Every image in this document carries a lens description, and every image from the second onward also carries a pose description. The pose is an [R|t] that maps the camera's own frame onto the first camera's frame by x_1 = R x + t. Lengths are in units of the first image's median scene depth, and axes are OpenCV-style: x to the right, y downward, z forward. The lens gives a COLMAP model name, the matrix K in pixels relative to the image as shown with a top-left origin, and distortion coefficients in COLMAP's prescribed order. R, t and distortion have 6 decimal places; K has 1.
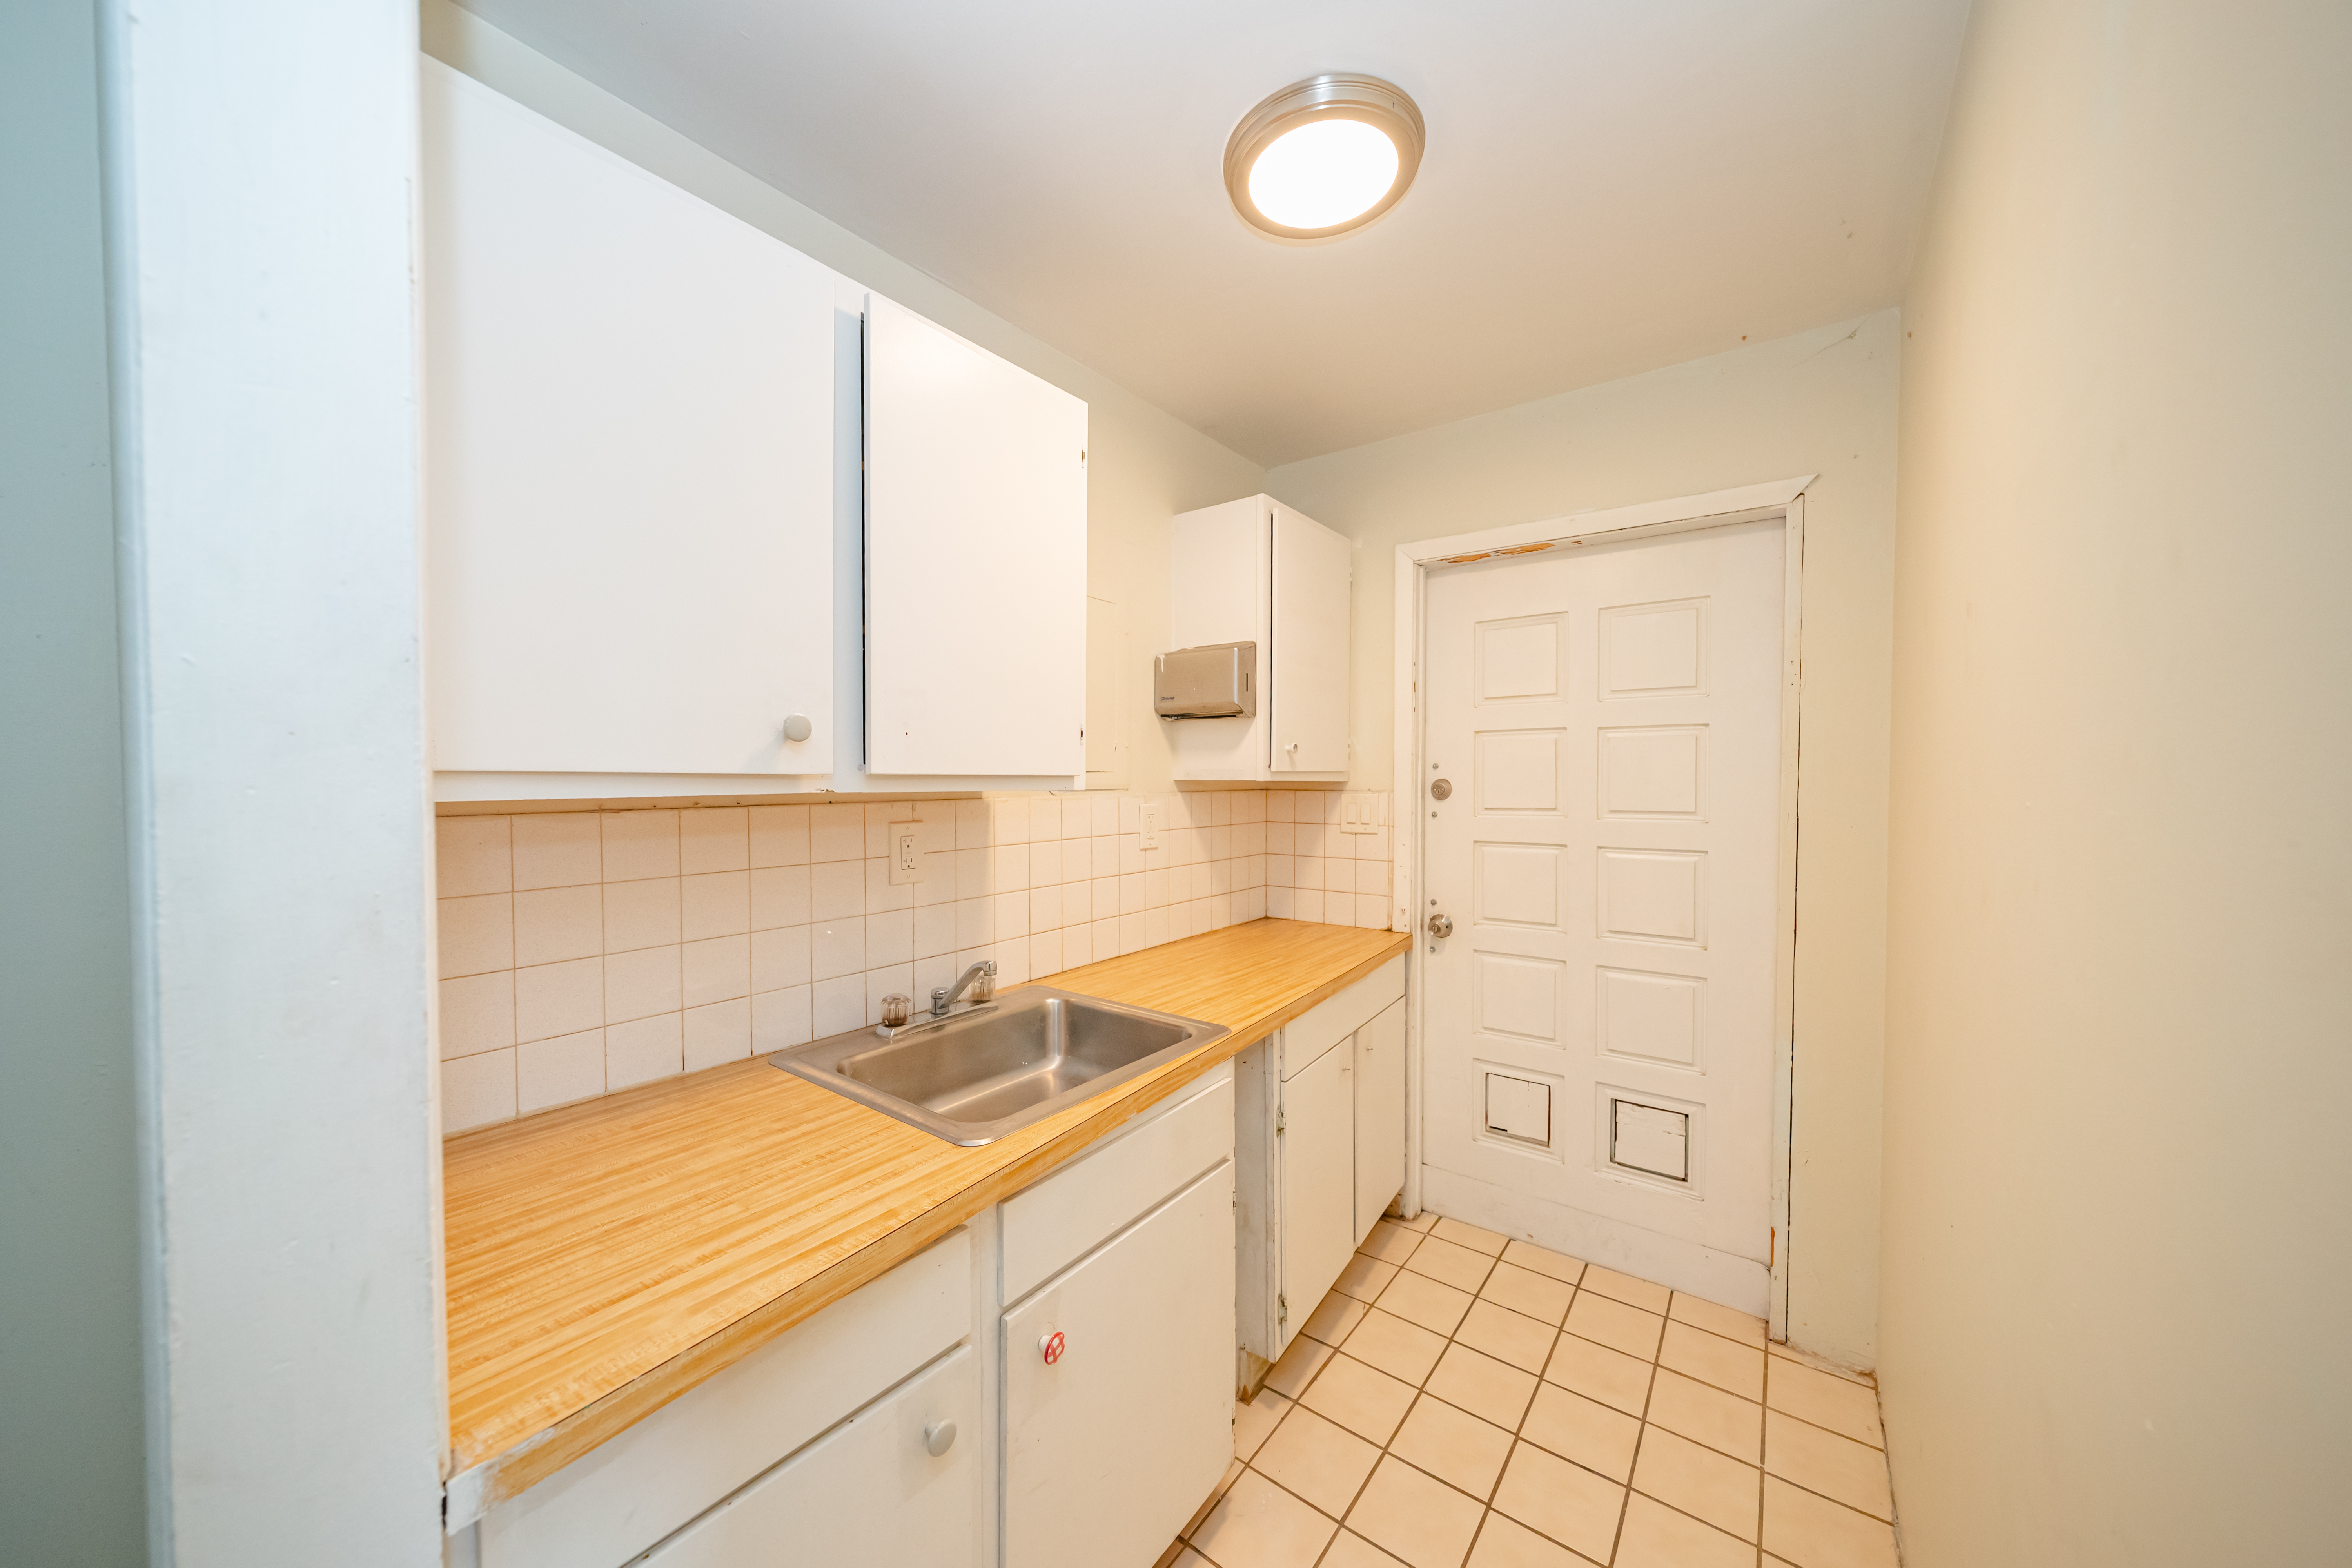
lens RADIAL K [[831.8, 0, 1169.8], [0, 831.8, 794.3], [0, 0, 1]] dist [0.002193, 0.000059]
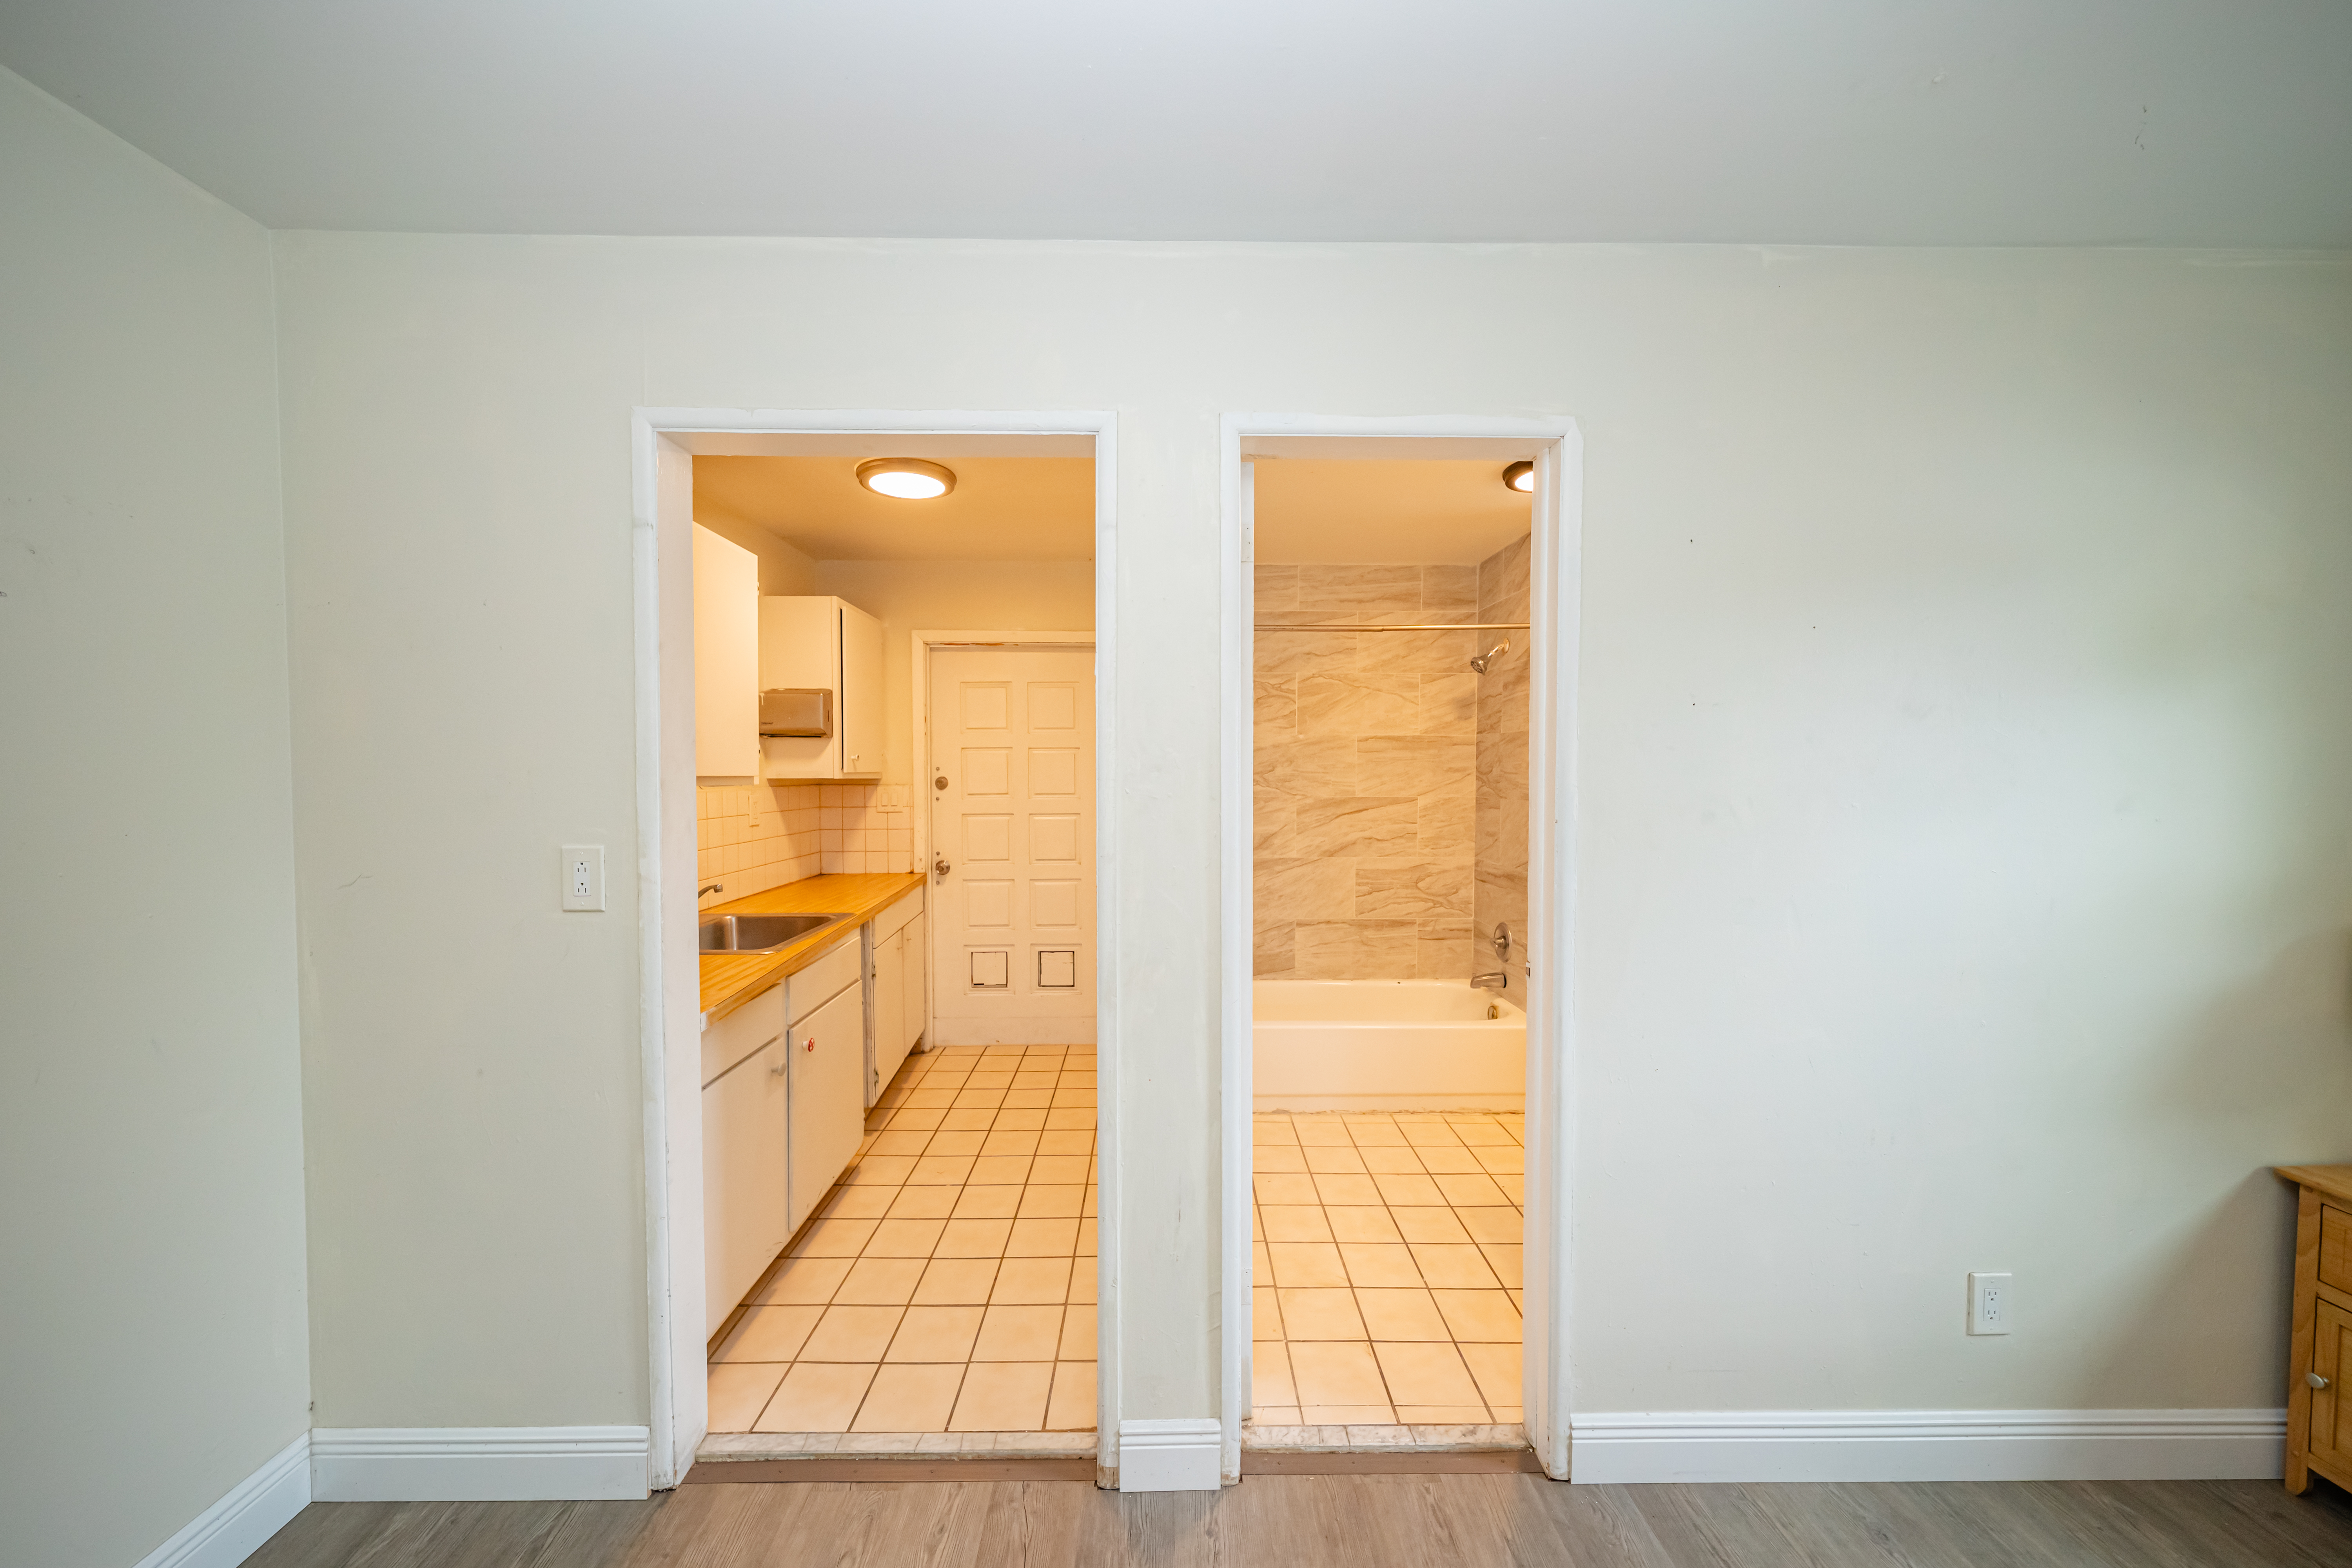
lens RADIAL K [[831.8, 0, 1169.8], [0, 831.8, 794.3], [0, 0, 1]] dist [0.002193, 0.000059]
pose [[0.792741, -0.017557, 0.609305, -0.324578], [0.014667, 0.999845, 0.009728, 0.006845], [-0.609382, 0.001224, 0.792876, -0.582942]]
